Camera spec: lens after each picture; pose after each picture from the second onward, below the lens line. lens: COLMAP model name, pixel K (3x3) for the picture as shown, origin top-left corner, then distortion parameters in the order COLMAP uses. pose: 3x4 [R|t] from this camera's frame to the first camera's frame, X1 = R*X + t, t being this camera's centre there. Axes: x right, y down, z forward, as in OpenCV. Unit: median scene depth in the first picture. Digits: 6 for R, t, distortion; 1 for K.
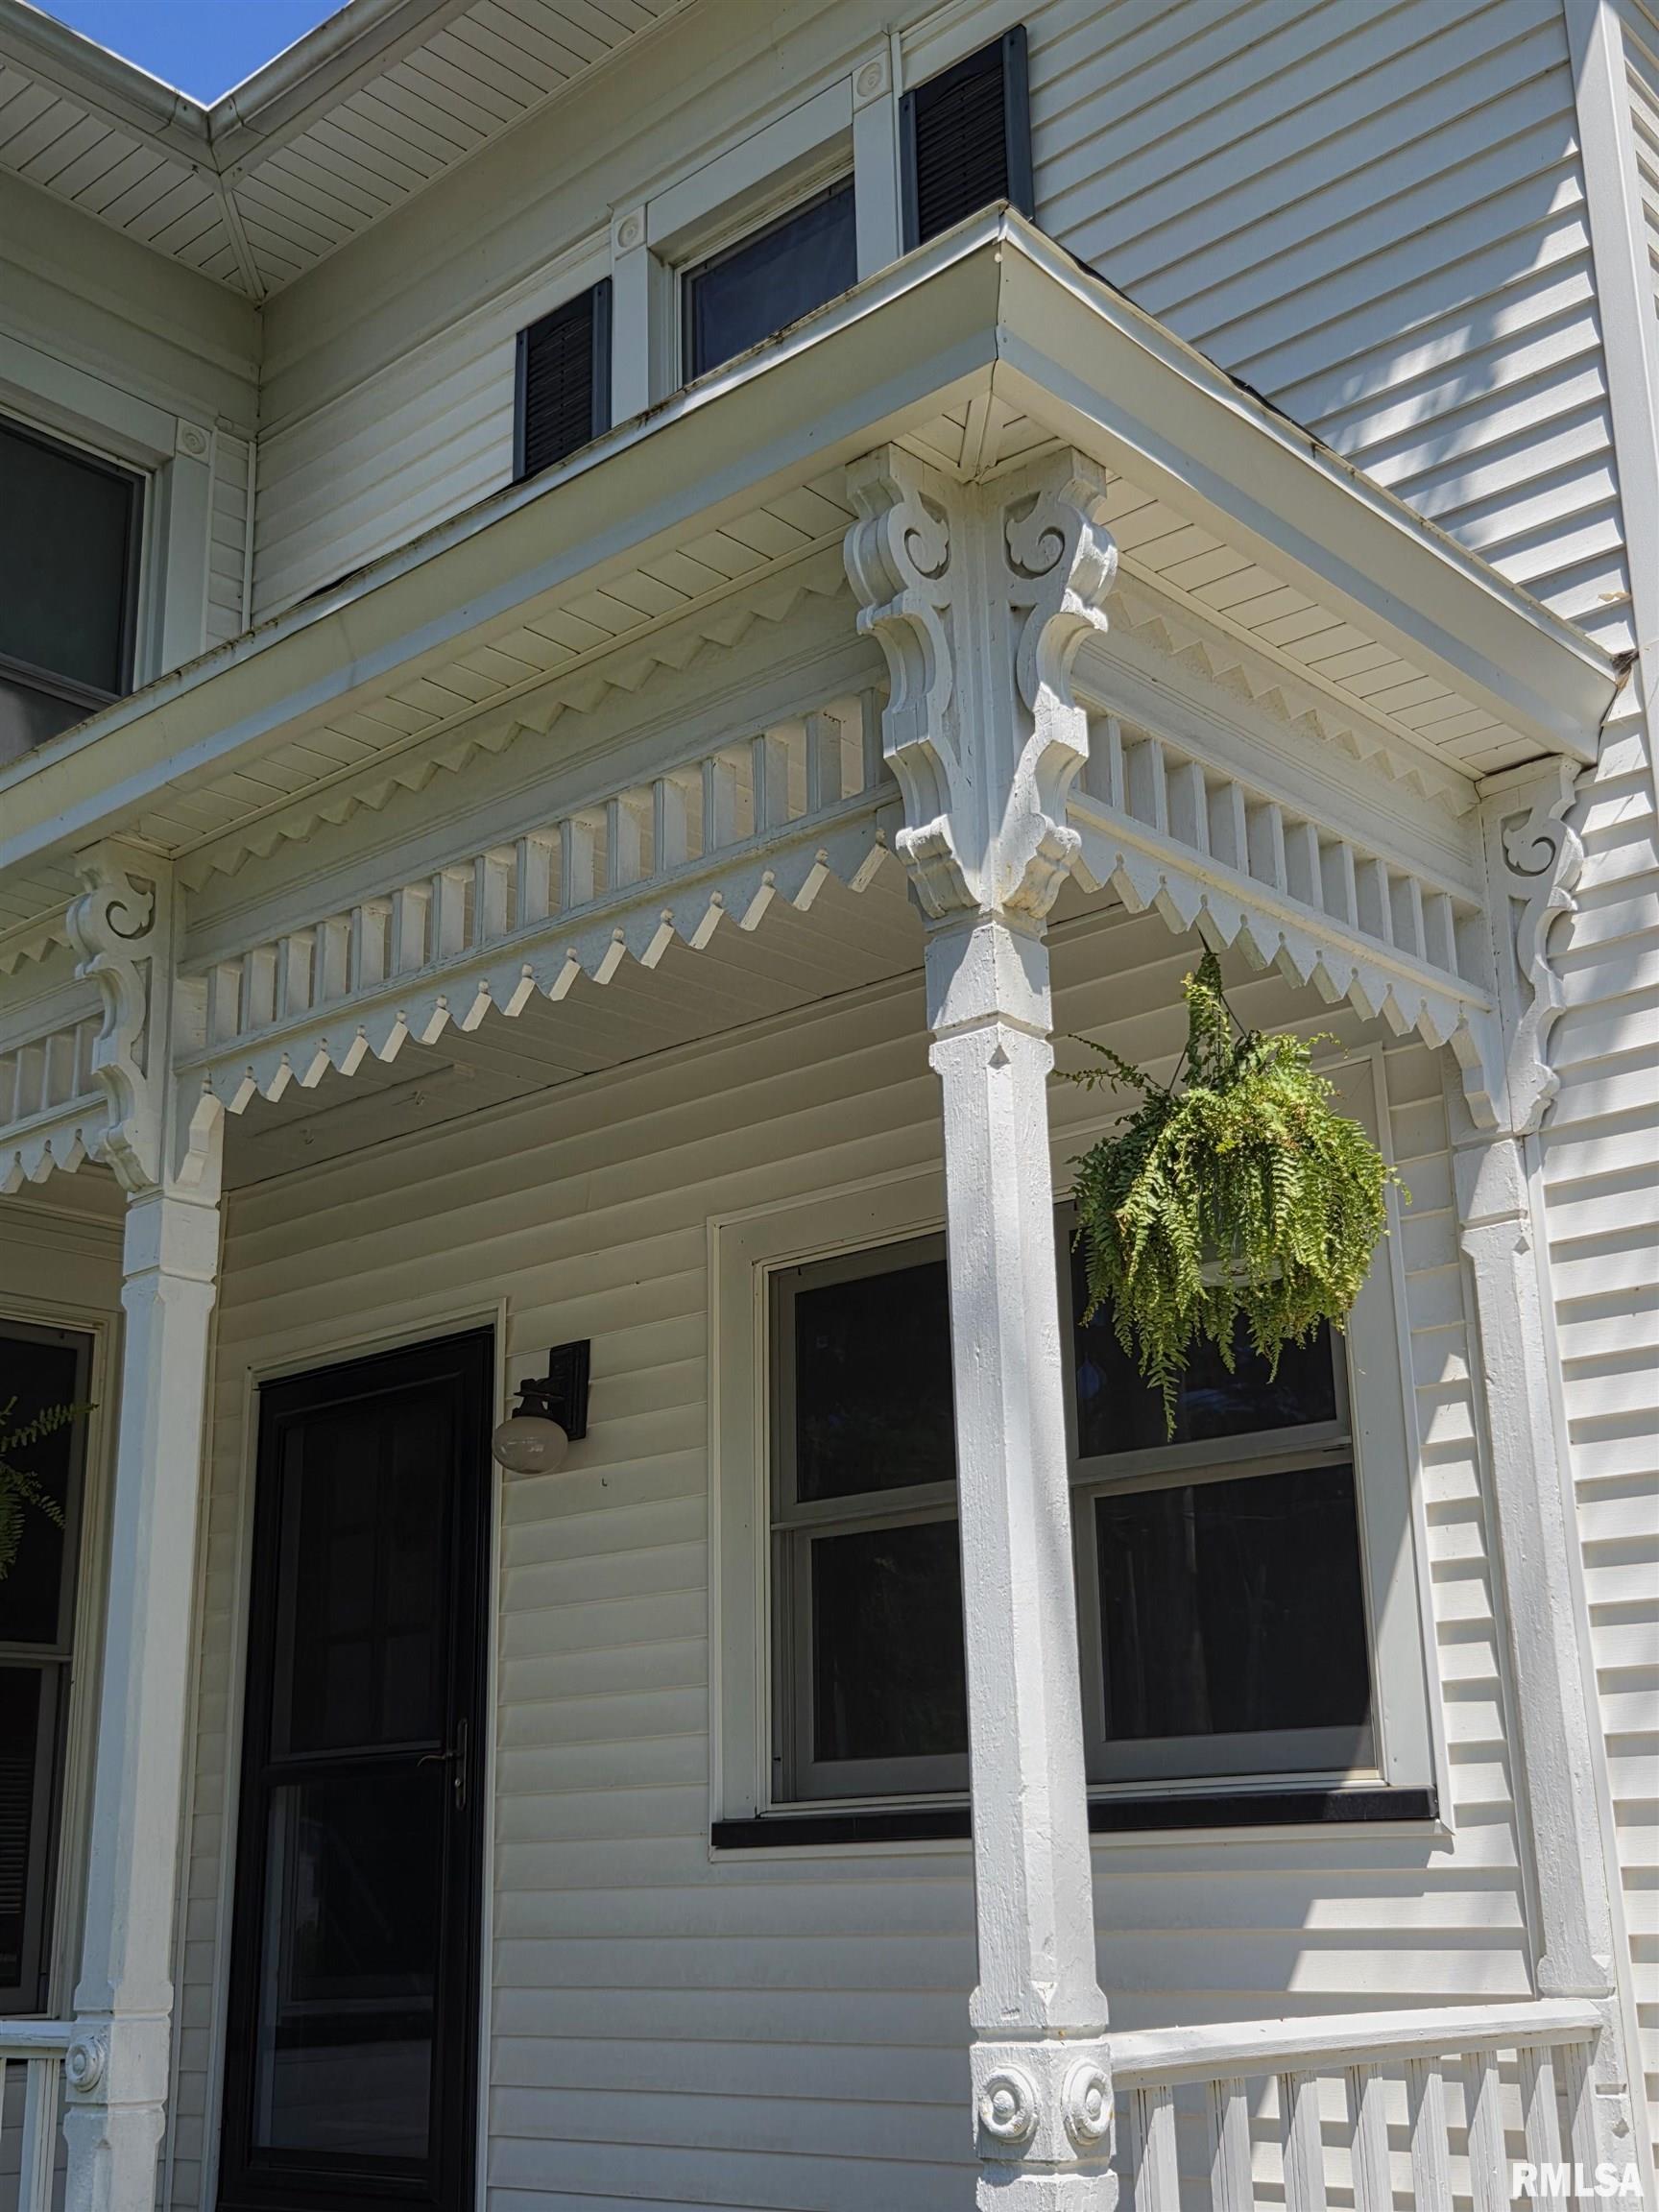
lens RADIAL K [[2590.8, 0, 823.5], [0, 2590.8, 1107.0], [0, 0, 1]] dist [0.045517, 0.000000]
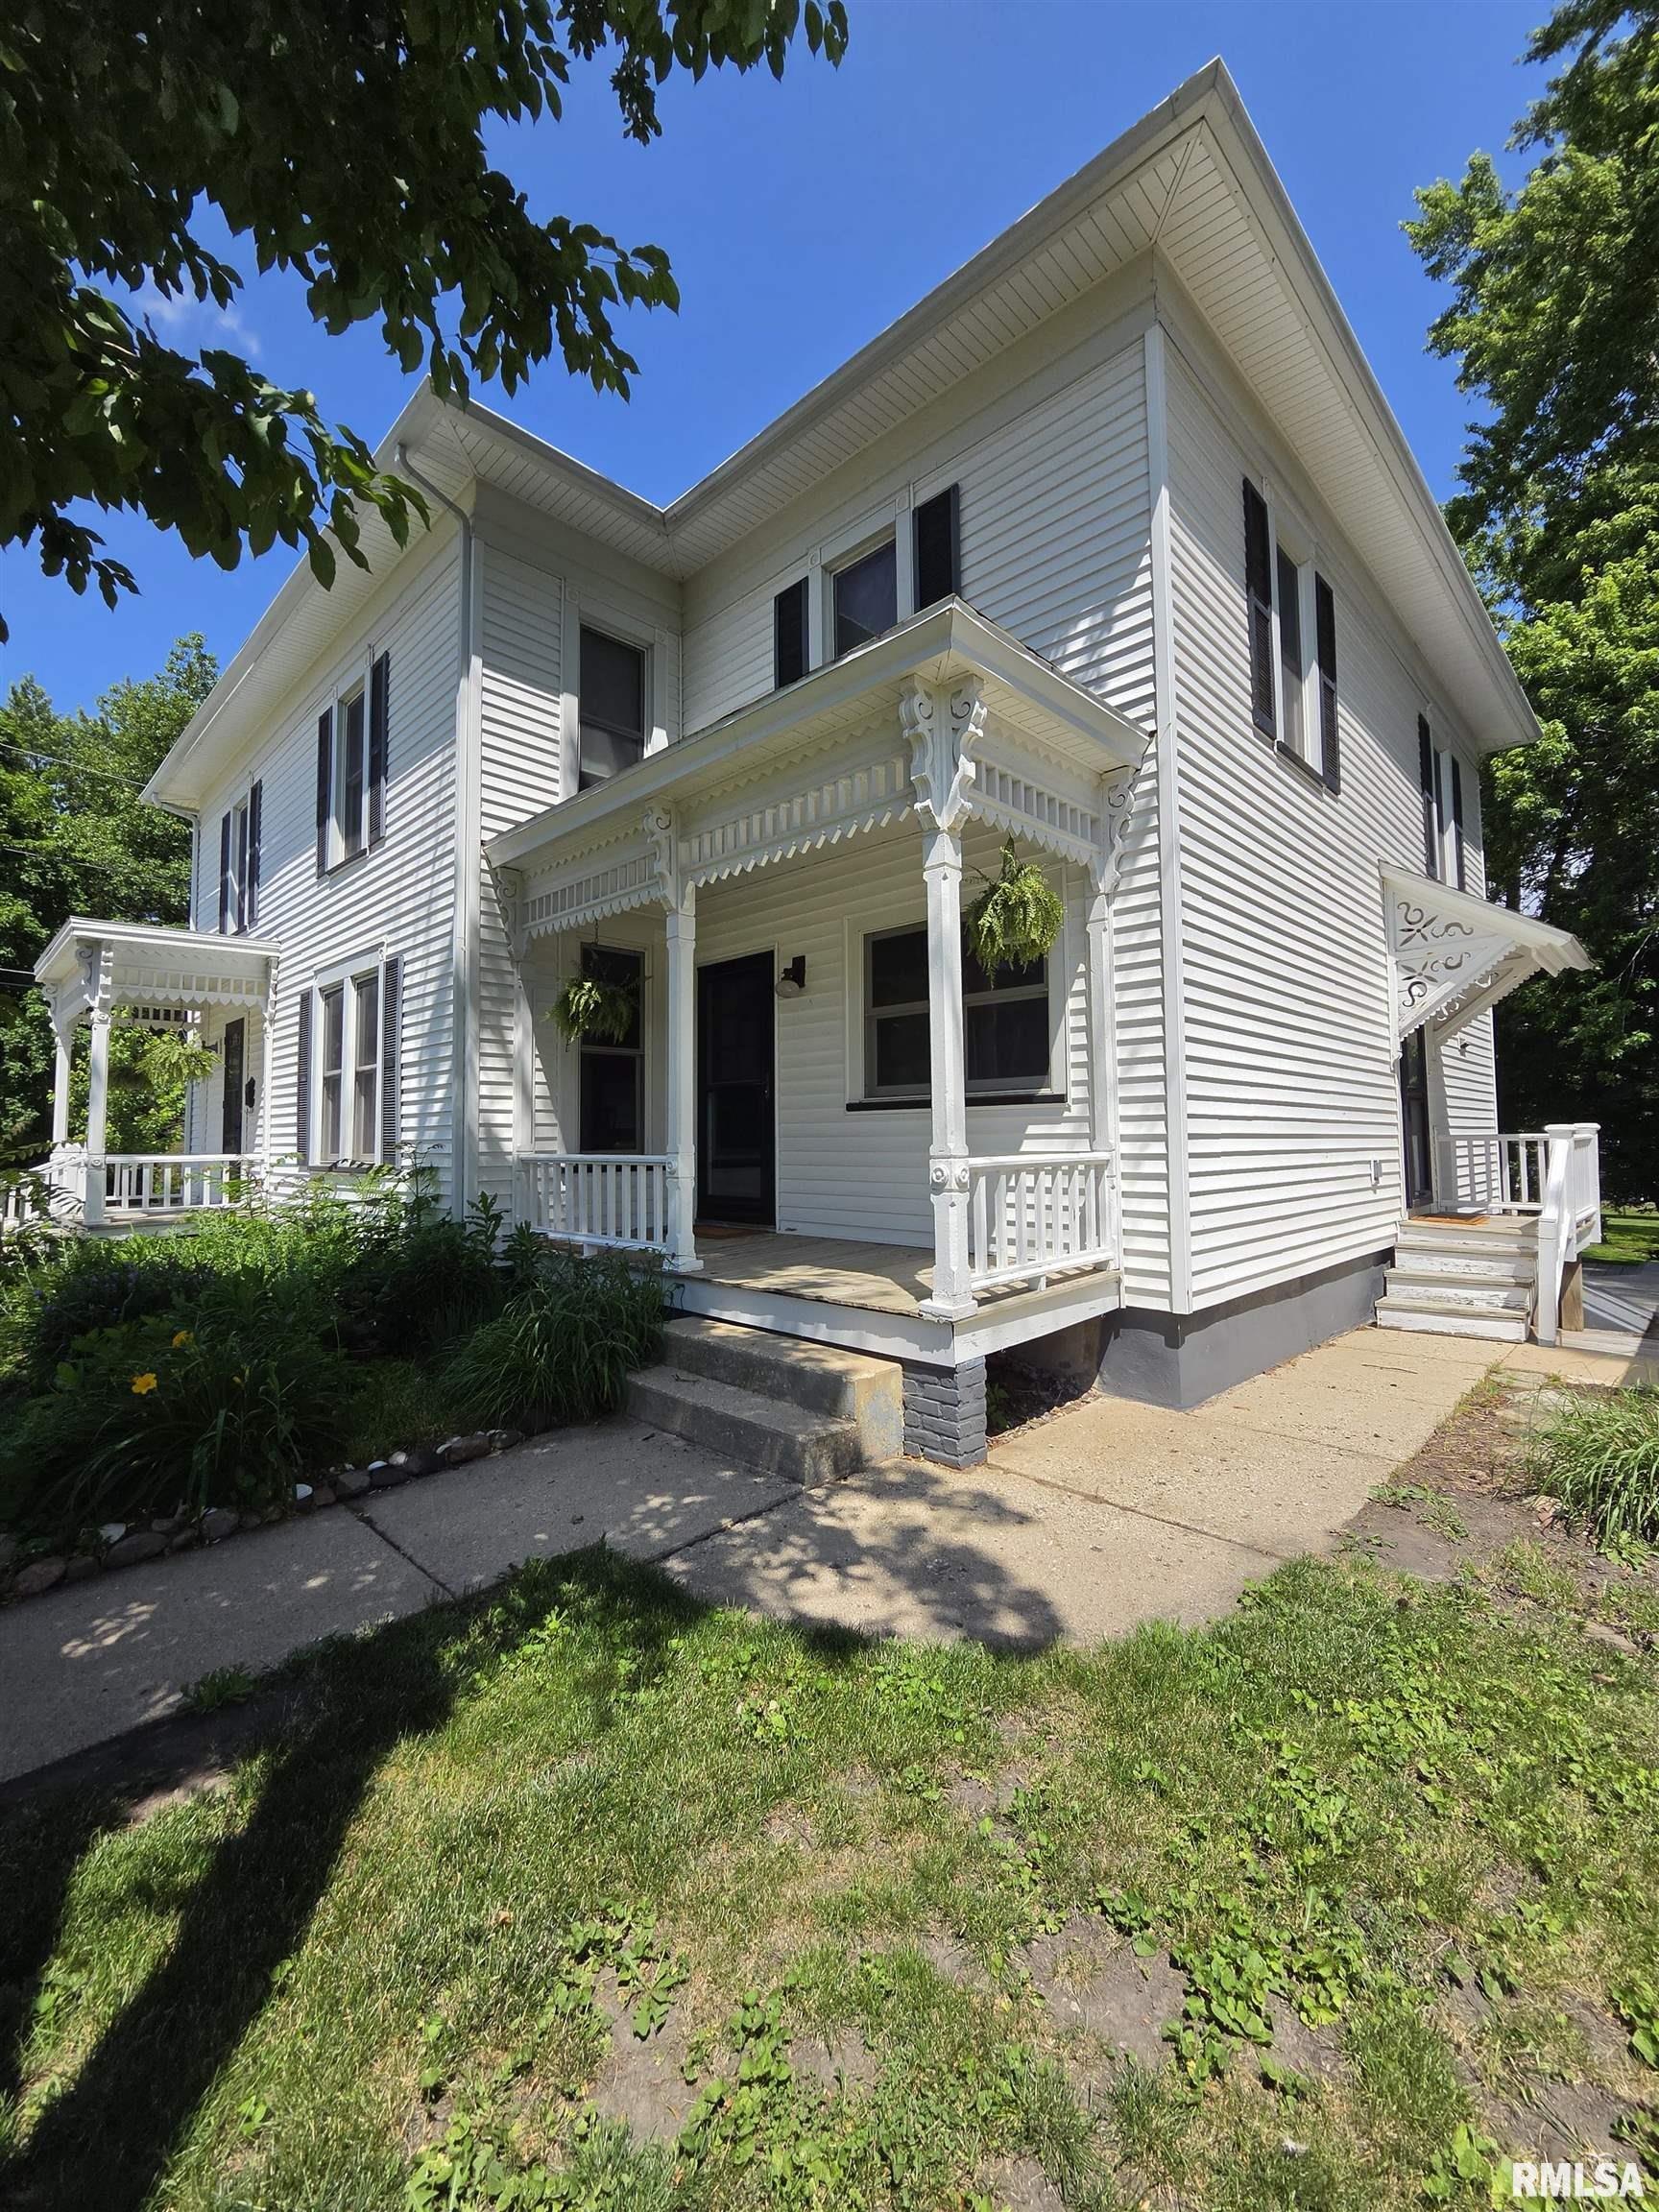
lens RADIAL K [[916.2, 0, 833.5], [0, 916.2, 1100.7], [0, 0, 1]] dist [-0.005115, 0.001671]
pose [[0.999430, 0.005373, -0.033335, -0.025705], [0.003365, 0.966492, 0.256673, -0.033515], [0.033597, -0.256639, 0.965923, -0.153478]]
